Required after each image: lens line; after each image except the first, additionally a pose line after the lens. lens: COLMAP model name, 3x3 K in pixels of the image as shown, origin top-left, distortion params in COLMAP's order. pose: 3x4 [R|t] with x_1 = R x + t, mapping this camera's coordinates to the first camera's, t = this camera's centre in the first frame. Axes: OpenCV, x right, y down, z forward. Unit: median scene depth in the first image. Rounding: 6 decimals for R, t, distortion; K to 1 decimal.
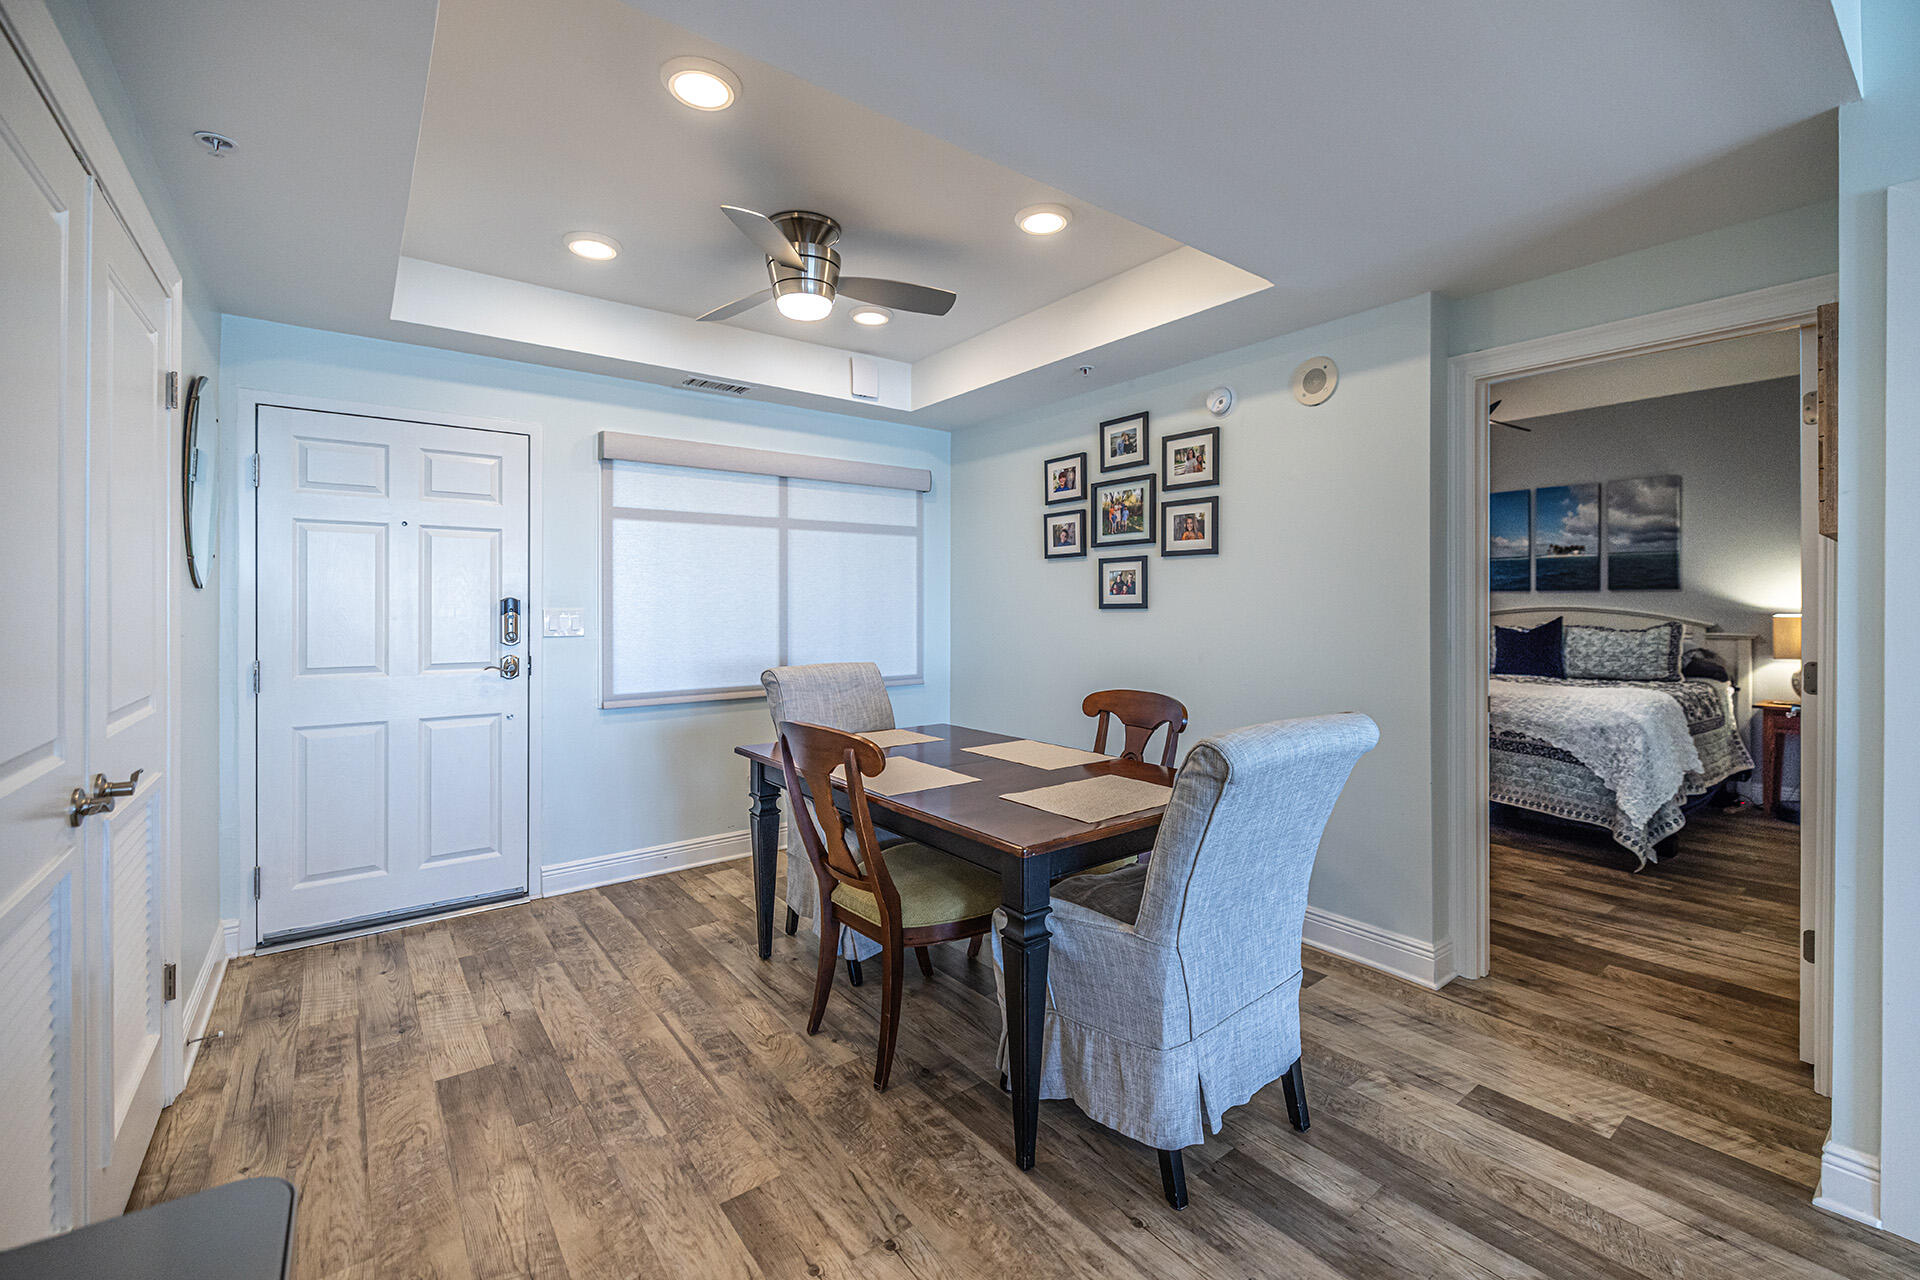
lens RADIAL K [[819.6, 0, 951.3], [0, 819.6, 603.7], [0, 0, 1]] dist [0.001507, 0.000376]
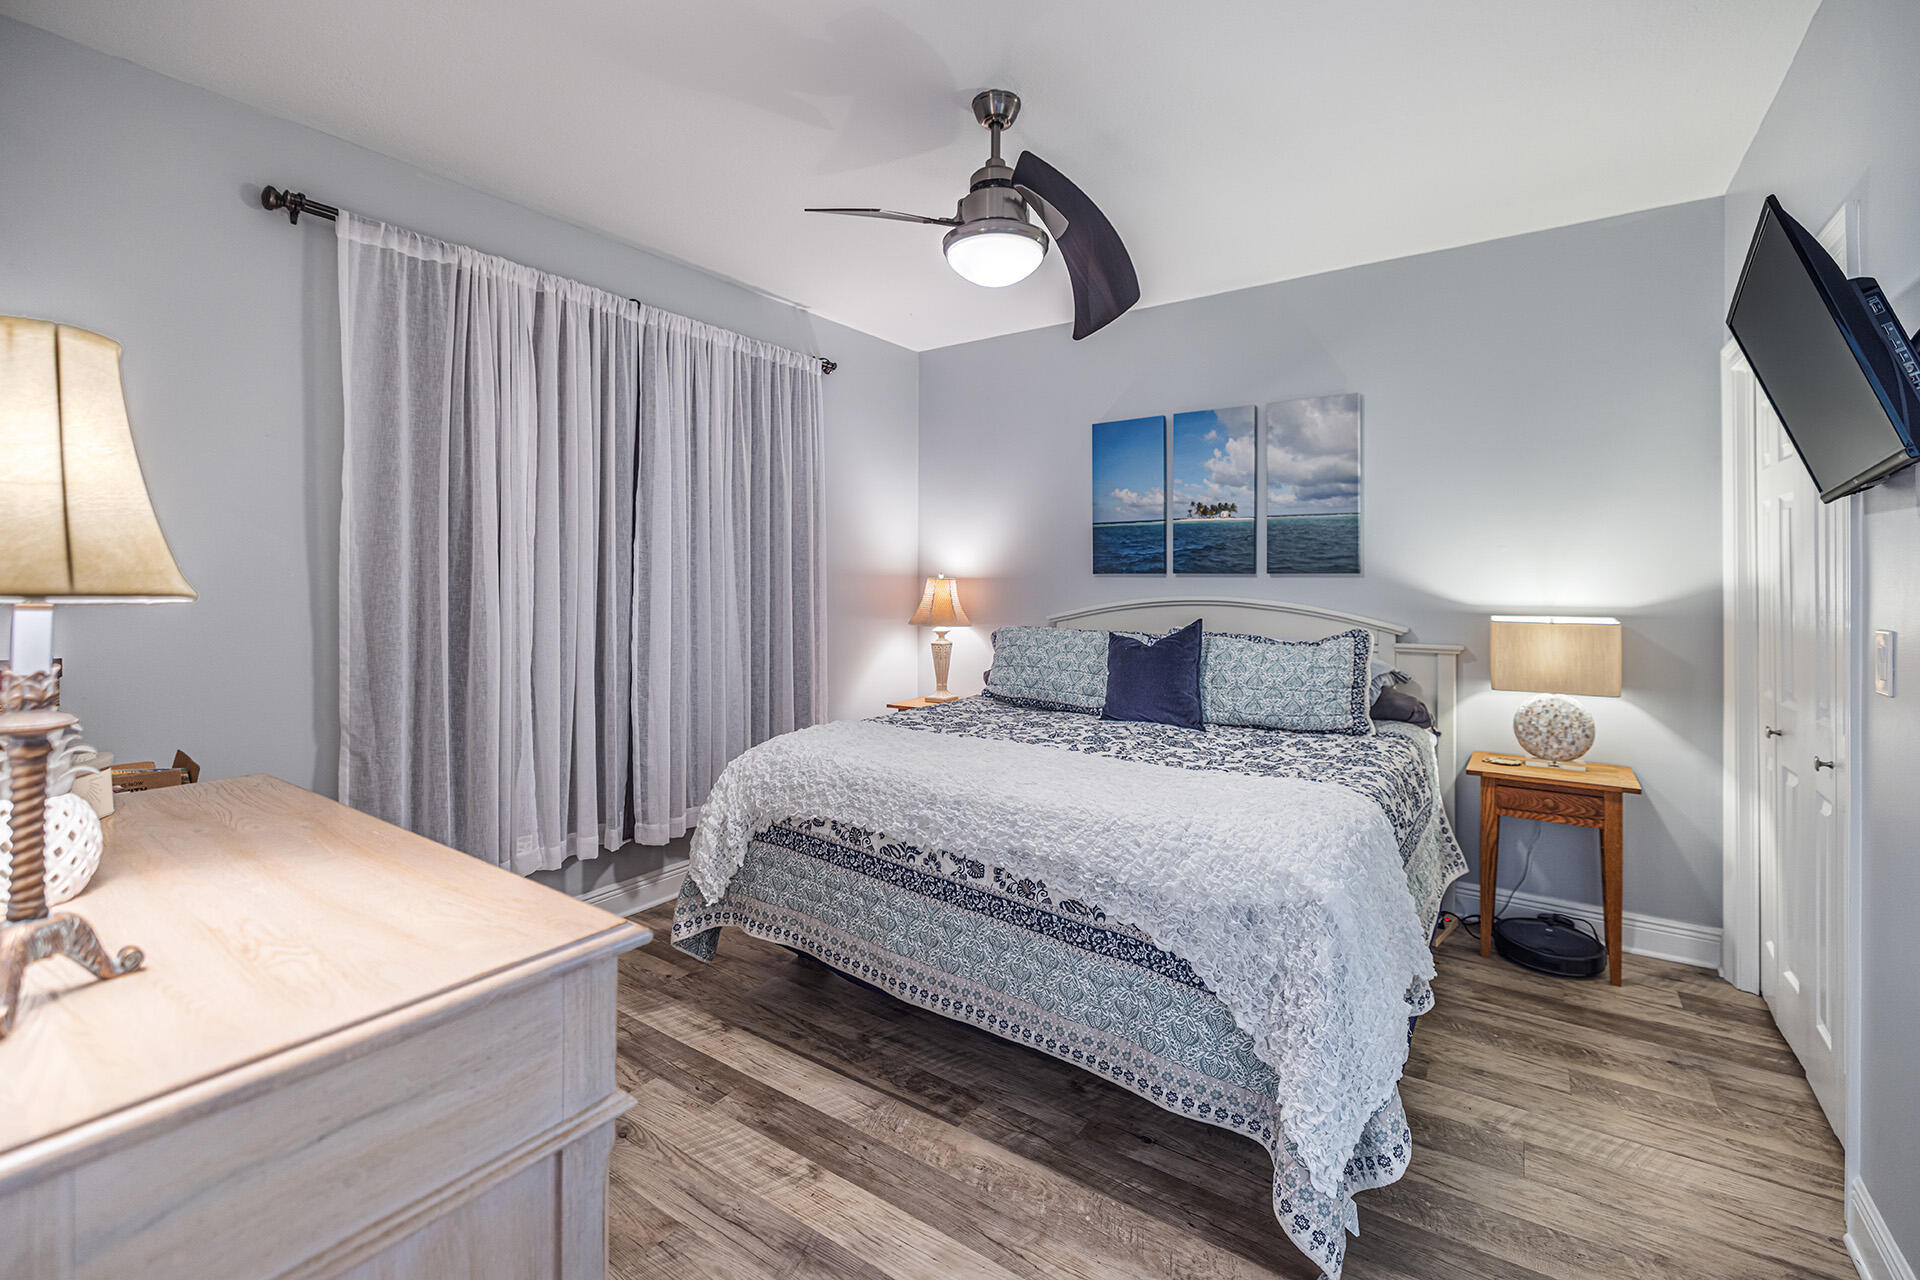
lens RADIAL K [[829.1, 0, 960.5], [0, 829.1, 585.5], [0, 0, 1]] dist [0.003602, 0.000332]
pose [[0.949683, -0.002093, 0.313206, 0.404978], [-0.000372, 0.999969, 0.007810, -0.013847], [-0.313213, -0.007533, 0.949653, 0.502401]]
